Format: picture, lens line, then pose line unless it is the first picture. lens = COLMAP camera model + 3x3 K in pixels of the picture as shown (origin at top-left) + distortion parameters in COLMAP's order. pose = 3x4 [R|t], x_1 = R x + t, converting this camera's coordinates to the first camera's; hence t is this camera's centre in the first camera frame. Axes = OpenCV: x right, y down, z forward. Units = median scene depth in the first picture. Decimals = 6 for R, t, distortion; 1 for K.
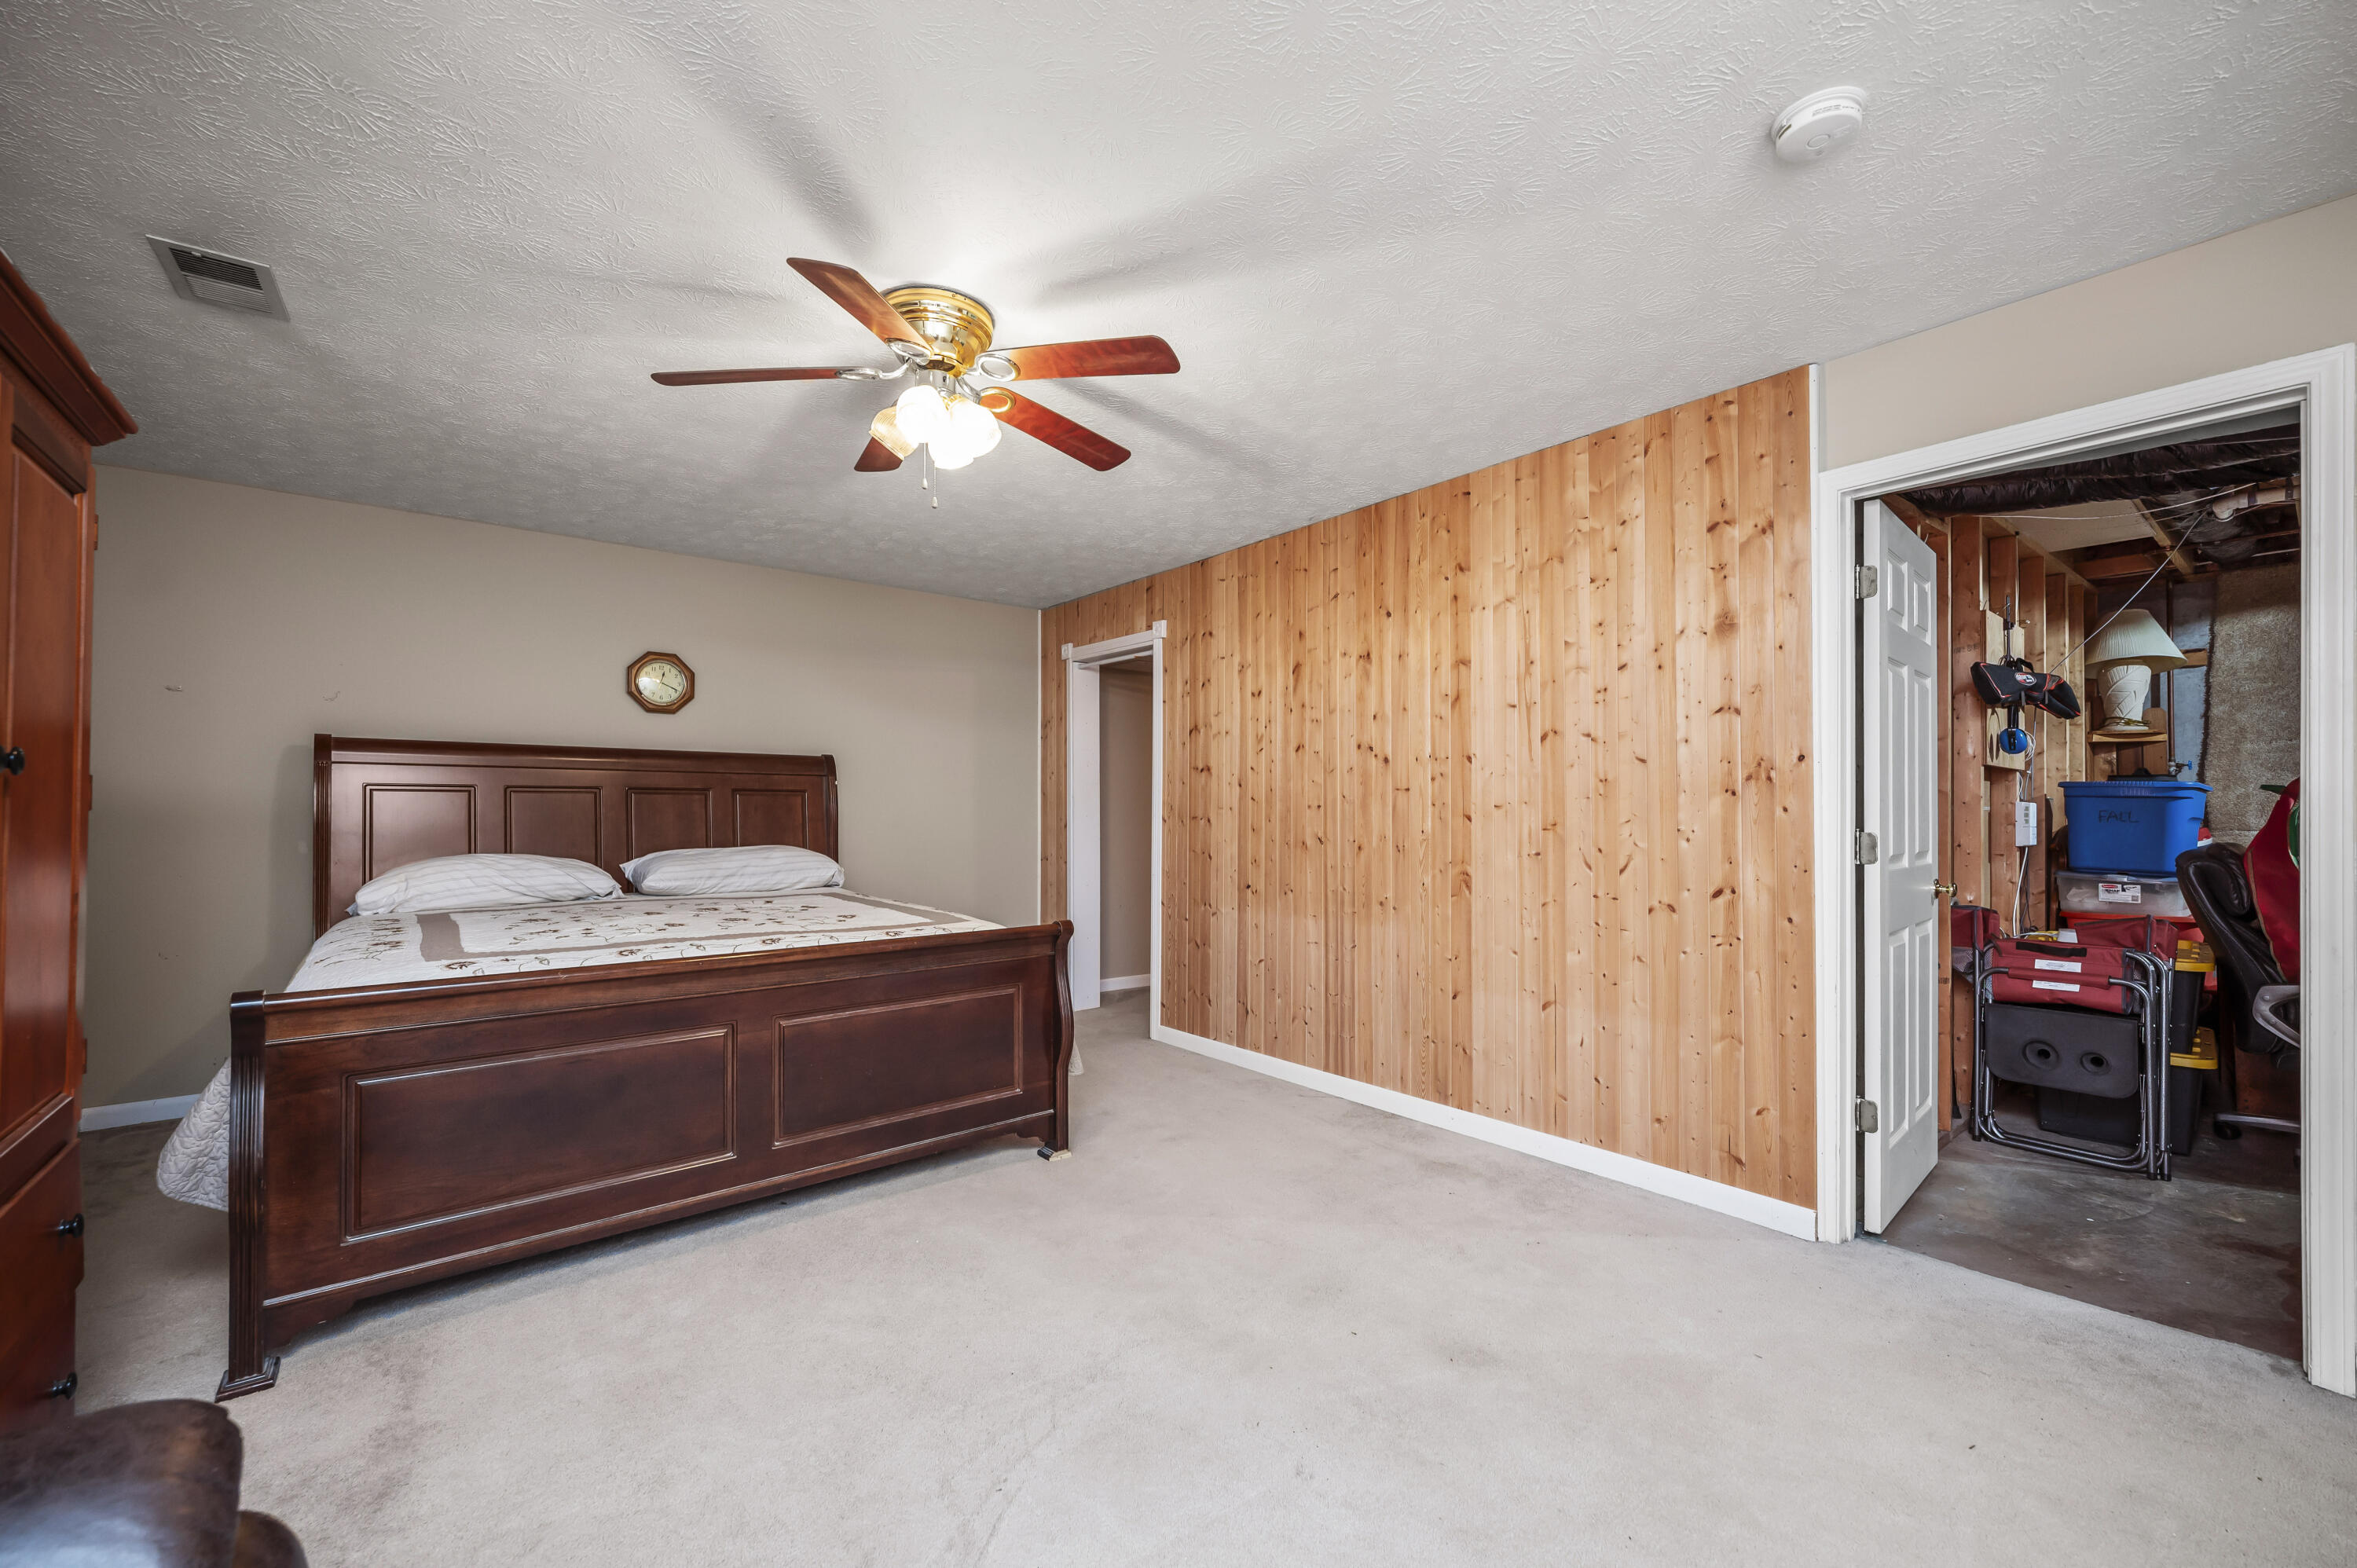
lens RADIAL K [[935.0, 0, 1162.3], [0, 935.0, 805.5], [0, 0, 1]] dist [-0.001284, 0.000901]
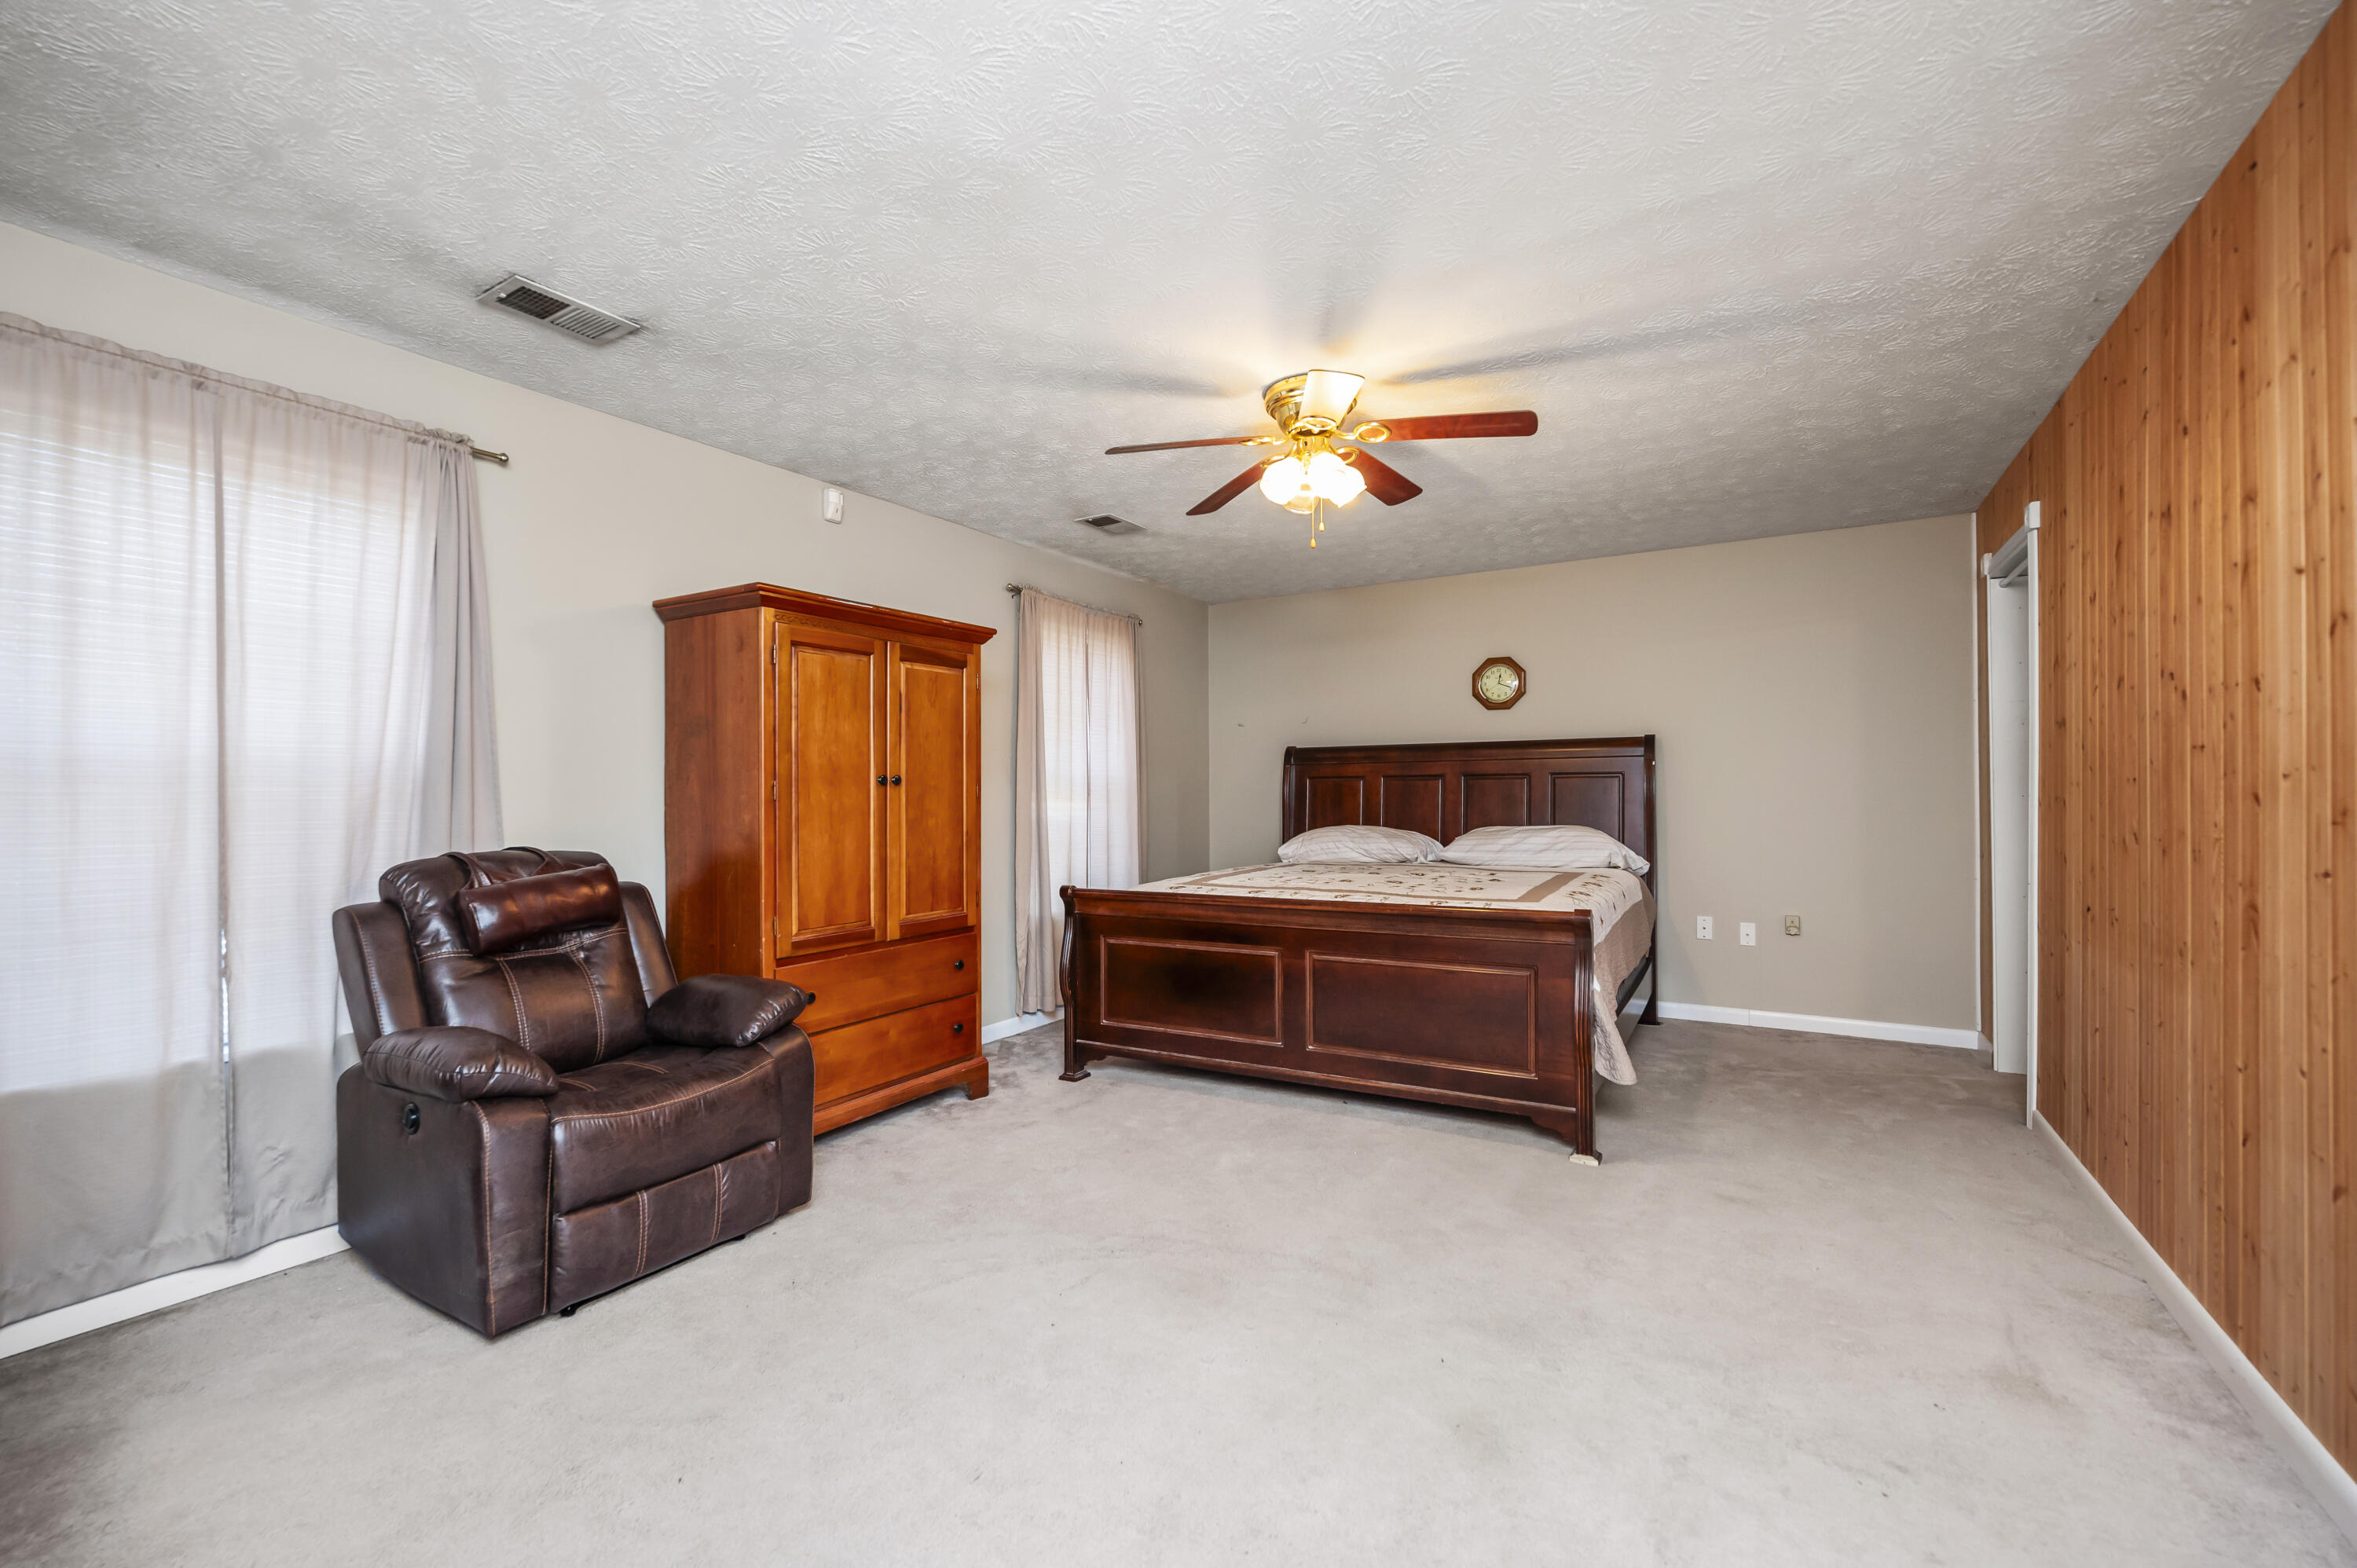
lens RADIAL K [[935.0, 0, 1156.0], [0, 935.0, 789.9], [0, 0, 1]] dist [-0.001284, 0.000901]
pose [[0.370160, -0.009896, -0.928915, 0.539118], [0.014490, 0.999883, -0.004878, 0.002052], [0.928855, -0.011654, 0.370260, 0.231474]]
